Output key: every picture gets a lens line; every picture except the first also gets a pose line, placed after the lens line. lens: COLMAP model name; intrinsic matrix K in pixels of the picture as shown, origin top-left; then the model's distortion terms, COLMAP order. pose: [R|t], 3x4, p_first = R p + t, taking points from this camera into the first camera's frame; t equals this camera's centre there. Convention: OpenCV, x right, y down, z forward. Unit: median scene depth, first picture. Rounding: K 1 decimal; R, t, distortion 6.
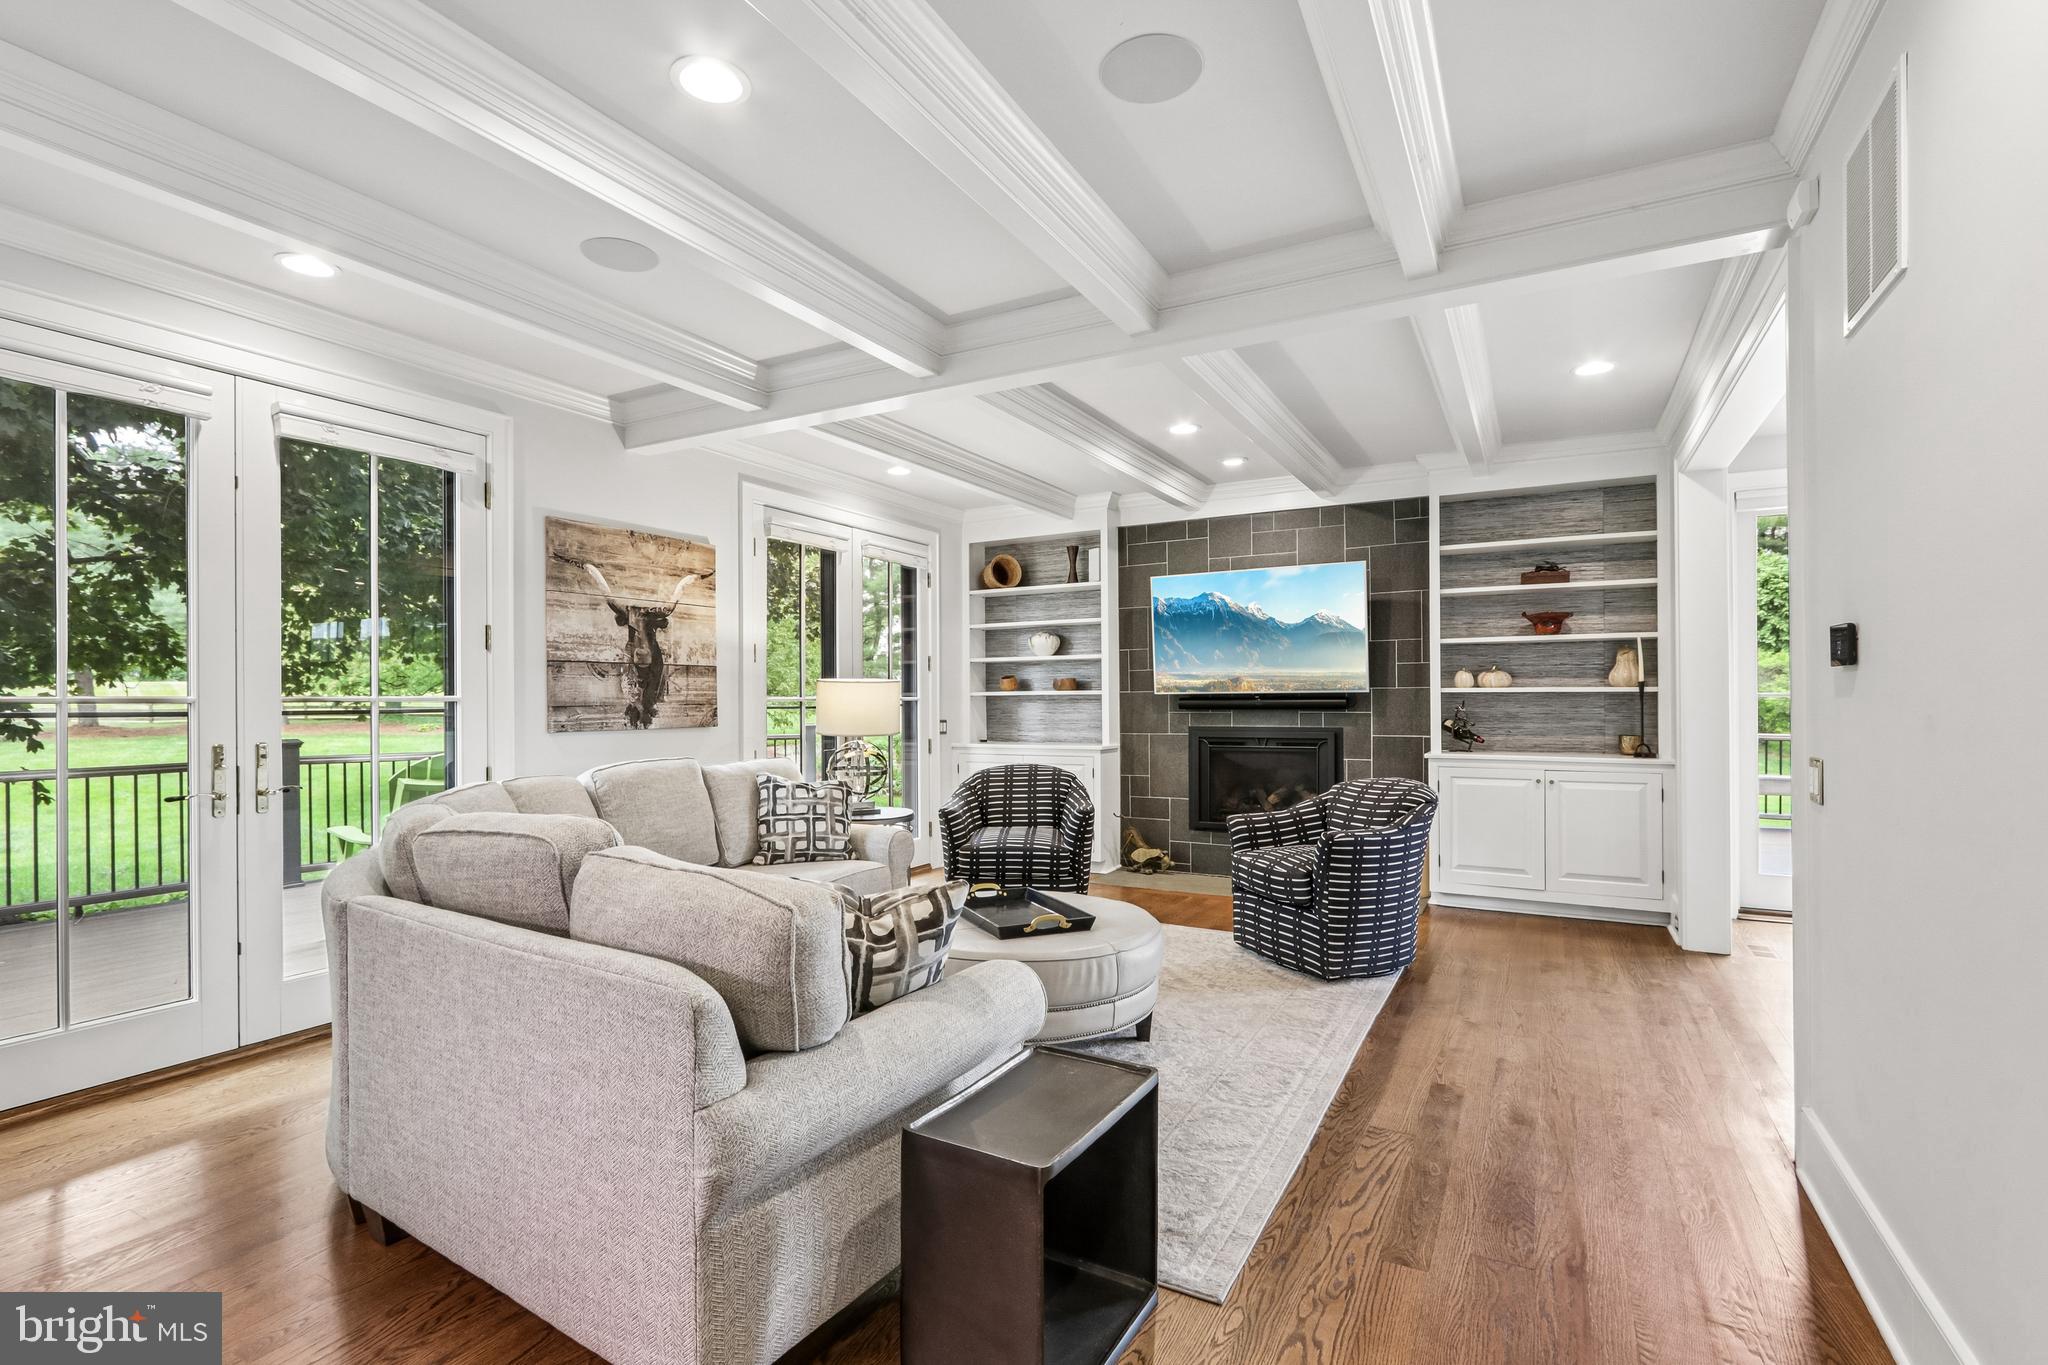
lens RADIAL K [[946.4, 0, 1009.0], [0, 946.4, 691.3], [0, 0, 1]] dist [-0.007197, 0.001272]
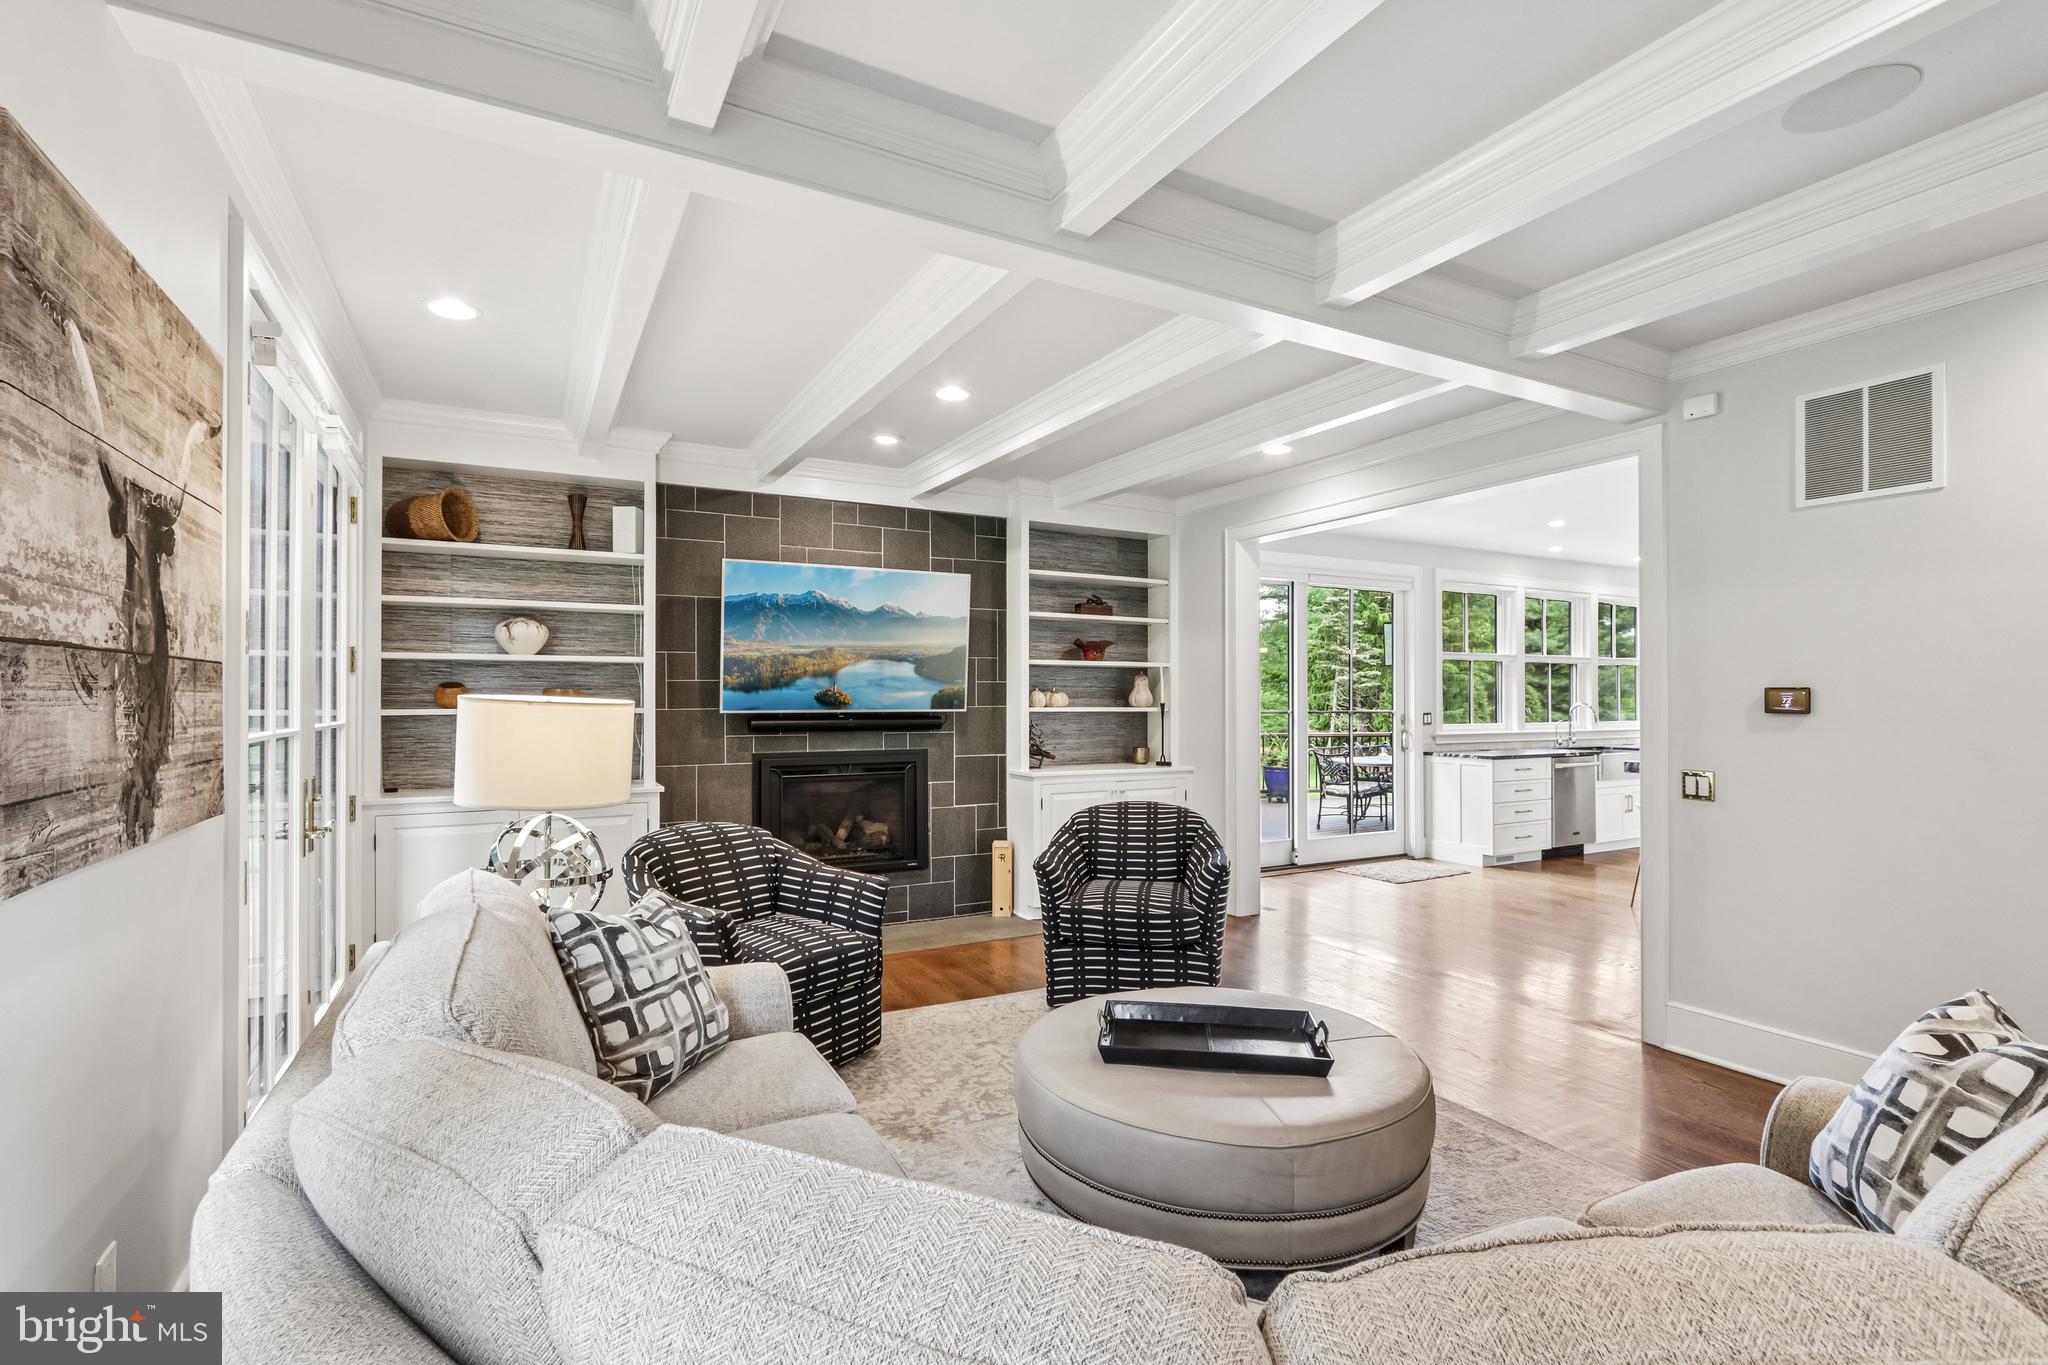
lens RADIAL K [[946.4, 0, 1030.3], [0, 946.4, 692.5], [0, 0, 1]] dist [-0.007197, 0.001272]
pose [[0.535064, 0.010881, 0.844741, -0.472910], [-0.010732, 0.999924, -0.006082, -0.015567], [-0.844743, -0.005812, 0.535140, 0.512811]]
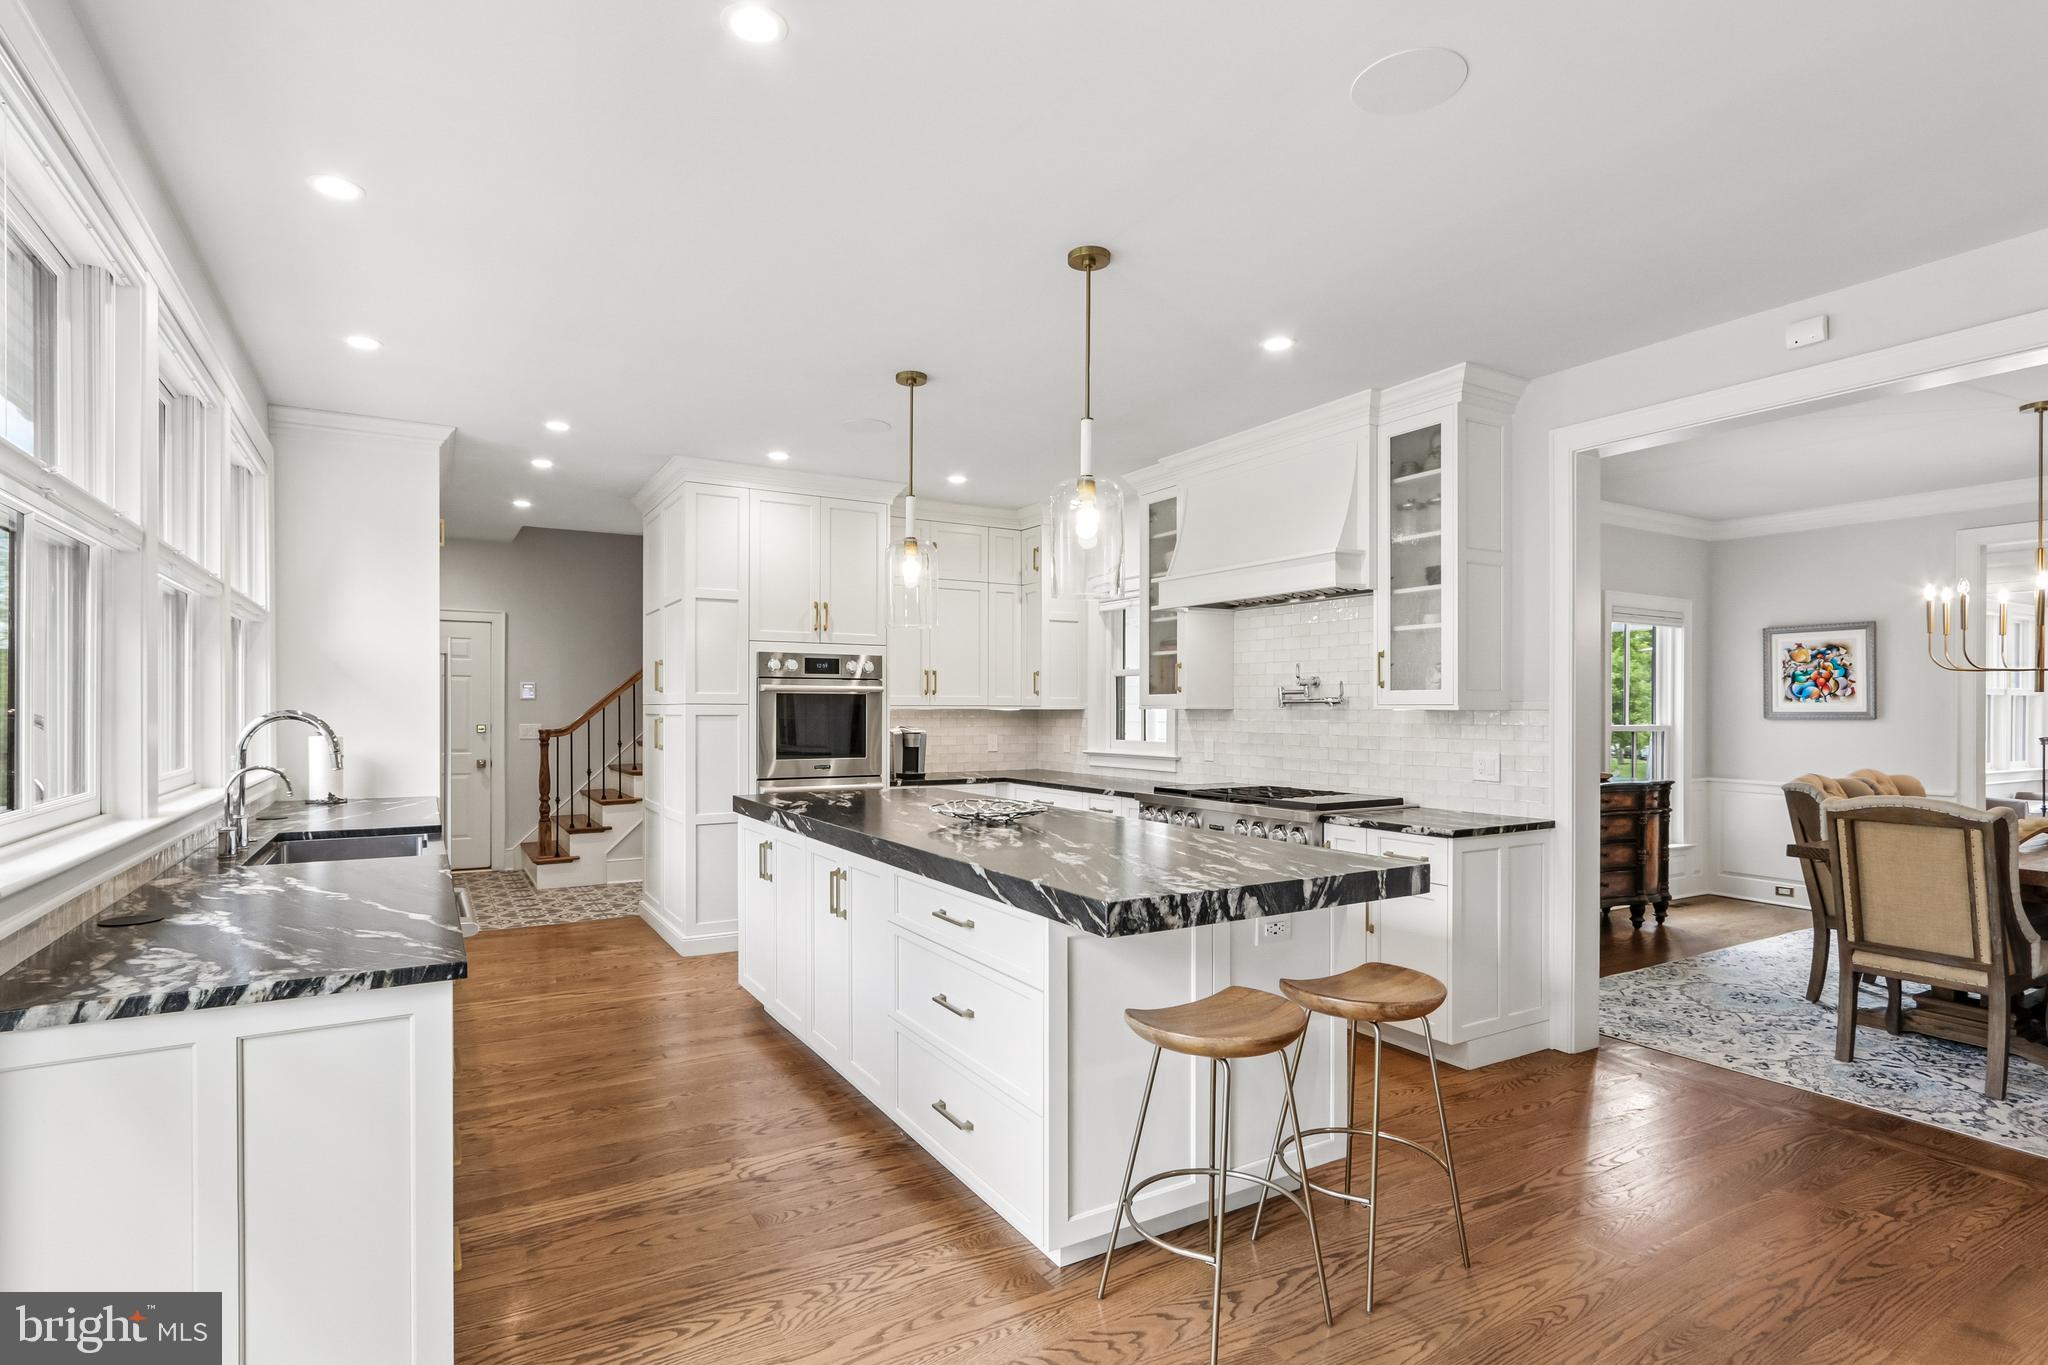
lens RADIAL K [[992.4, 0, 1010.9], [0, 992.4, 714.2], [0, 0, 1]] dist [-0.007121, 0.003557]
pose [[-0.864291, 0.000135, 0.502993, 0.842587], [-0.004239, 0.999962, -0.007553, -0.013570], [-0.502975, -0.008661, -0.864258, 0.889120]]
